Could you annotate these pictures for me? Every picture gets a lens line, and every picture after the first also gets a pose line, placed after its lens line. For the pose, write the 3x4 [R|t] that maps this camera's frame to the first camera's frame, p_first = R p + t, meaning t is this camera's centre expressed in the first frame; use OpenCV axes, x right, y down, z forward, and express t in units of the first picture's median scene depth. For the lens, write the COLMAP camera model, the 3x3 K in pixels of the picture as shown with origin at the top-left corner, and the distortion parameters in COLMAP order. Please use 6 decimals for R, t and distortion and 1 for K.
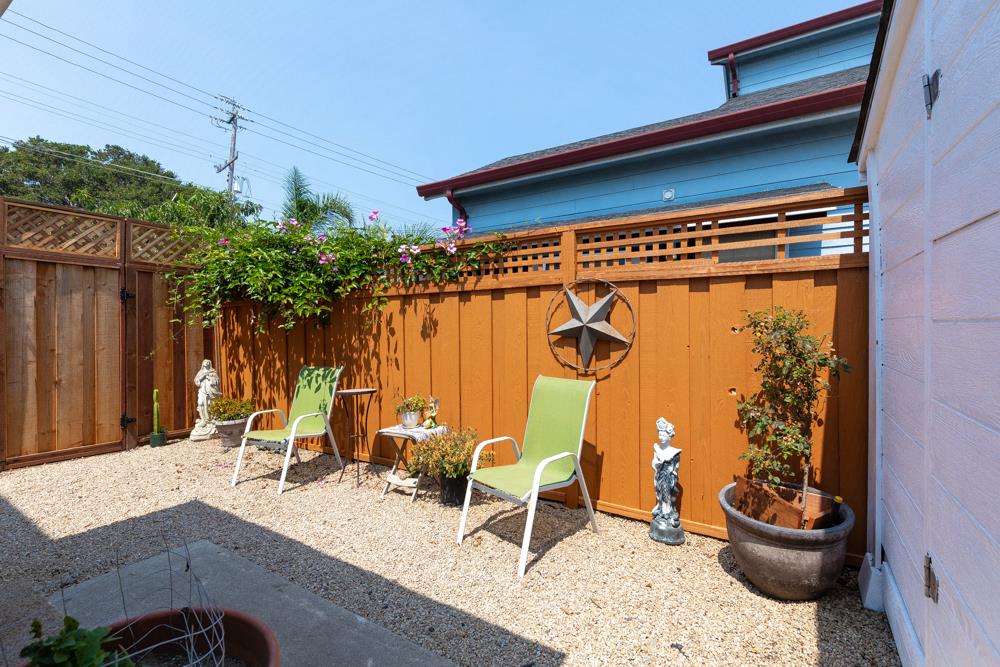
lens RADIAL K [[453.3, 0, 500.0], [0, 453.3, 333.5], [0, 0, 1]] dist [0.000076, 0.000040]
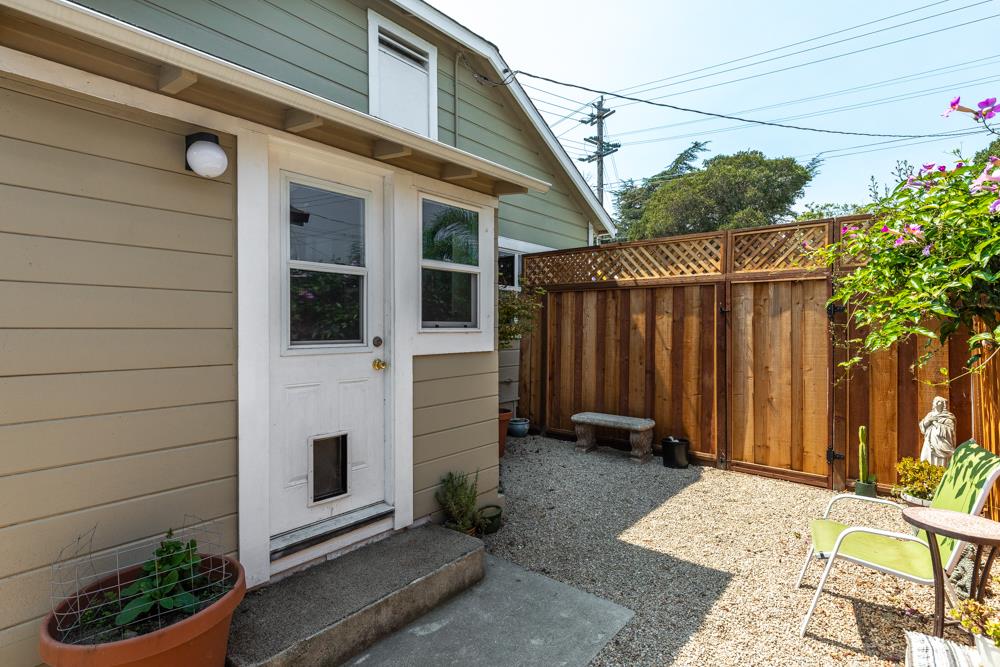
lens RADIAL K [[485.7, 0, 500.0], [0, 485.7, 333.5], [0, 0, 1]] dist [0.001162, -0.000080]
pose [[-0.132877, 0.013355, -0.991043, 0.188003], [0.000169, 0.999910, 0.013452, -0.057288], [0.991133, 0.001620, -0.132867, 0.569899]]
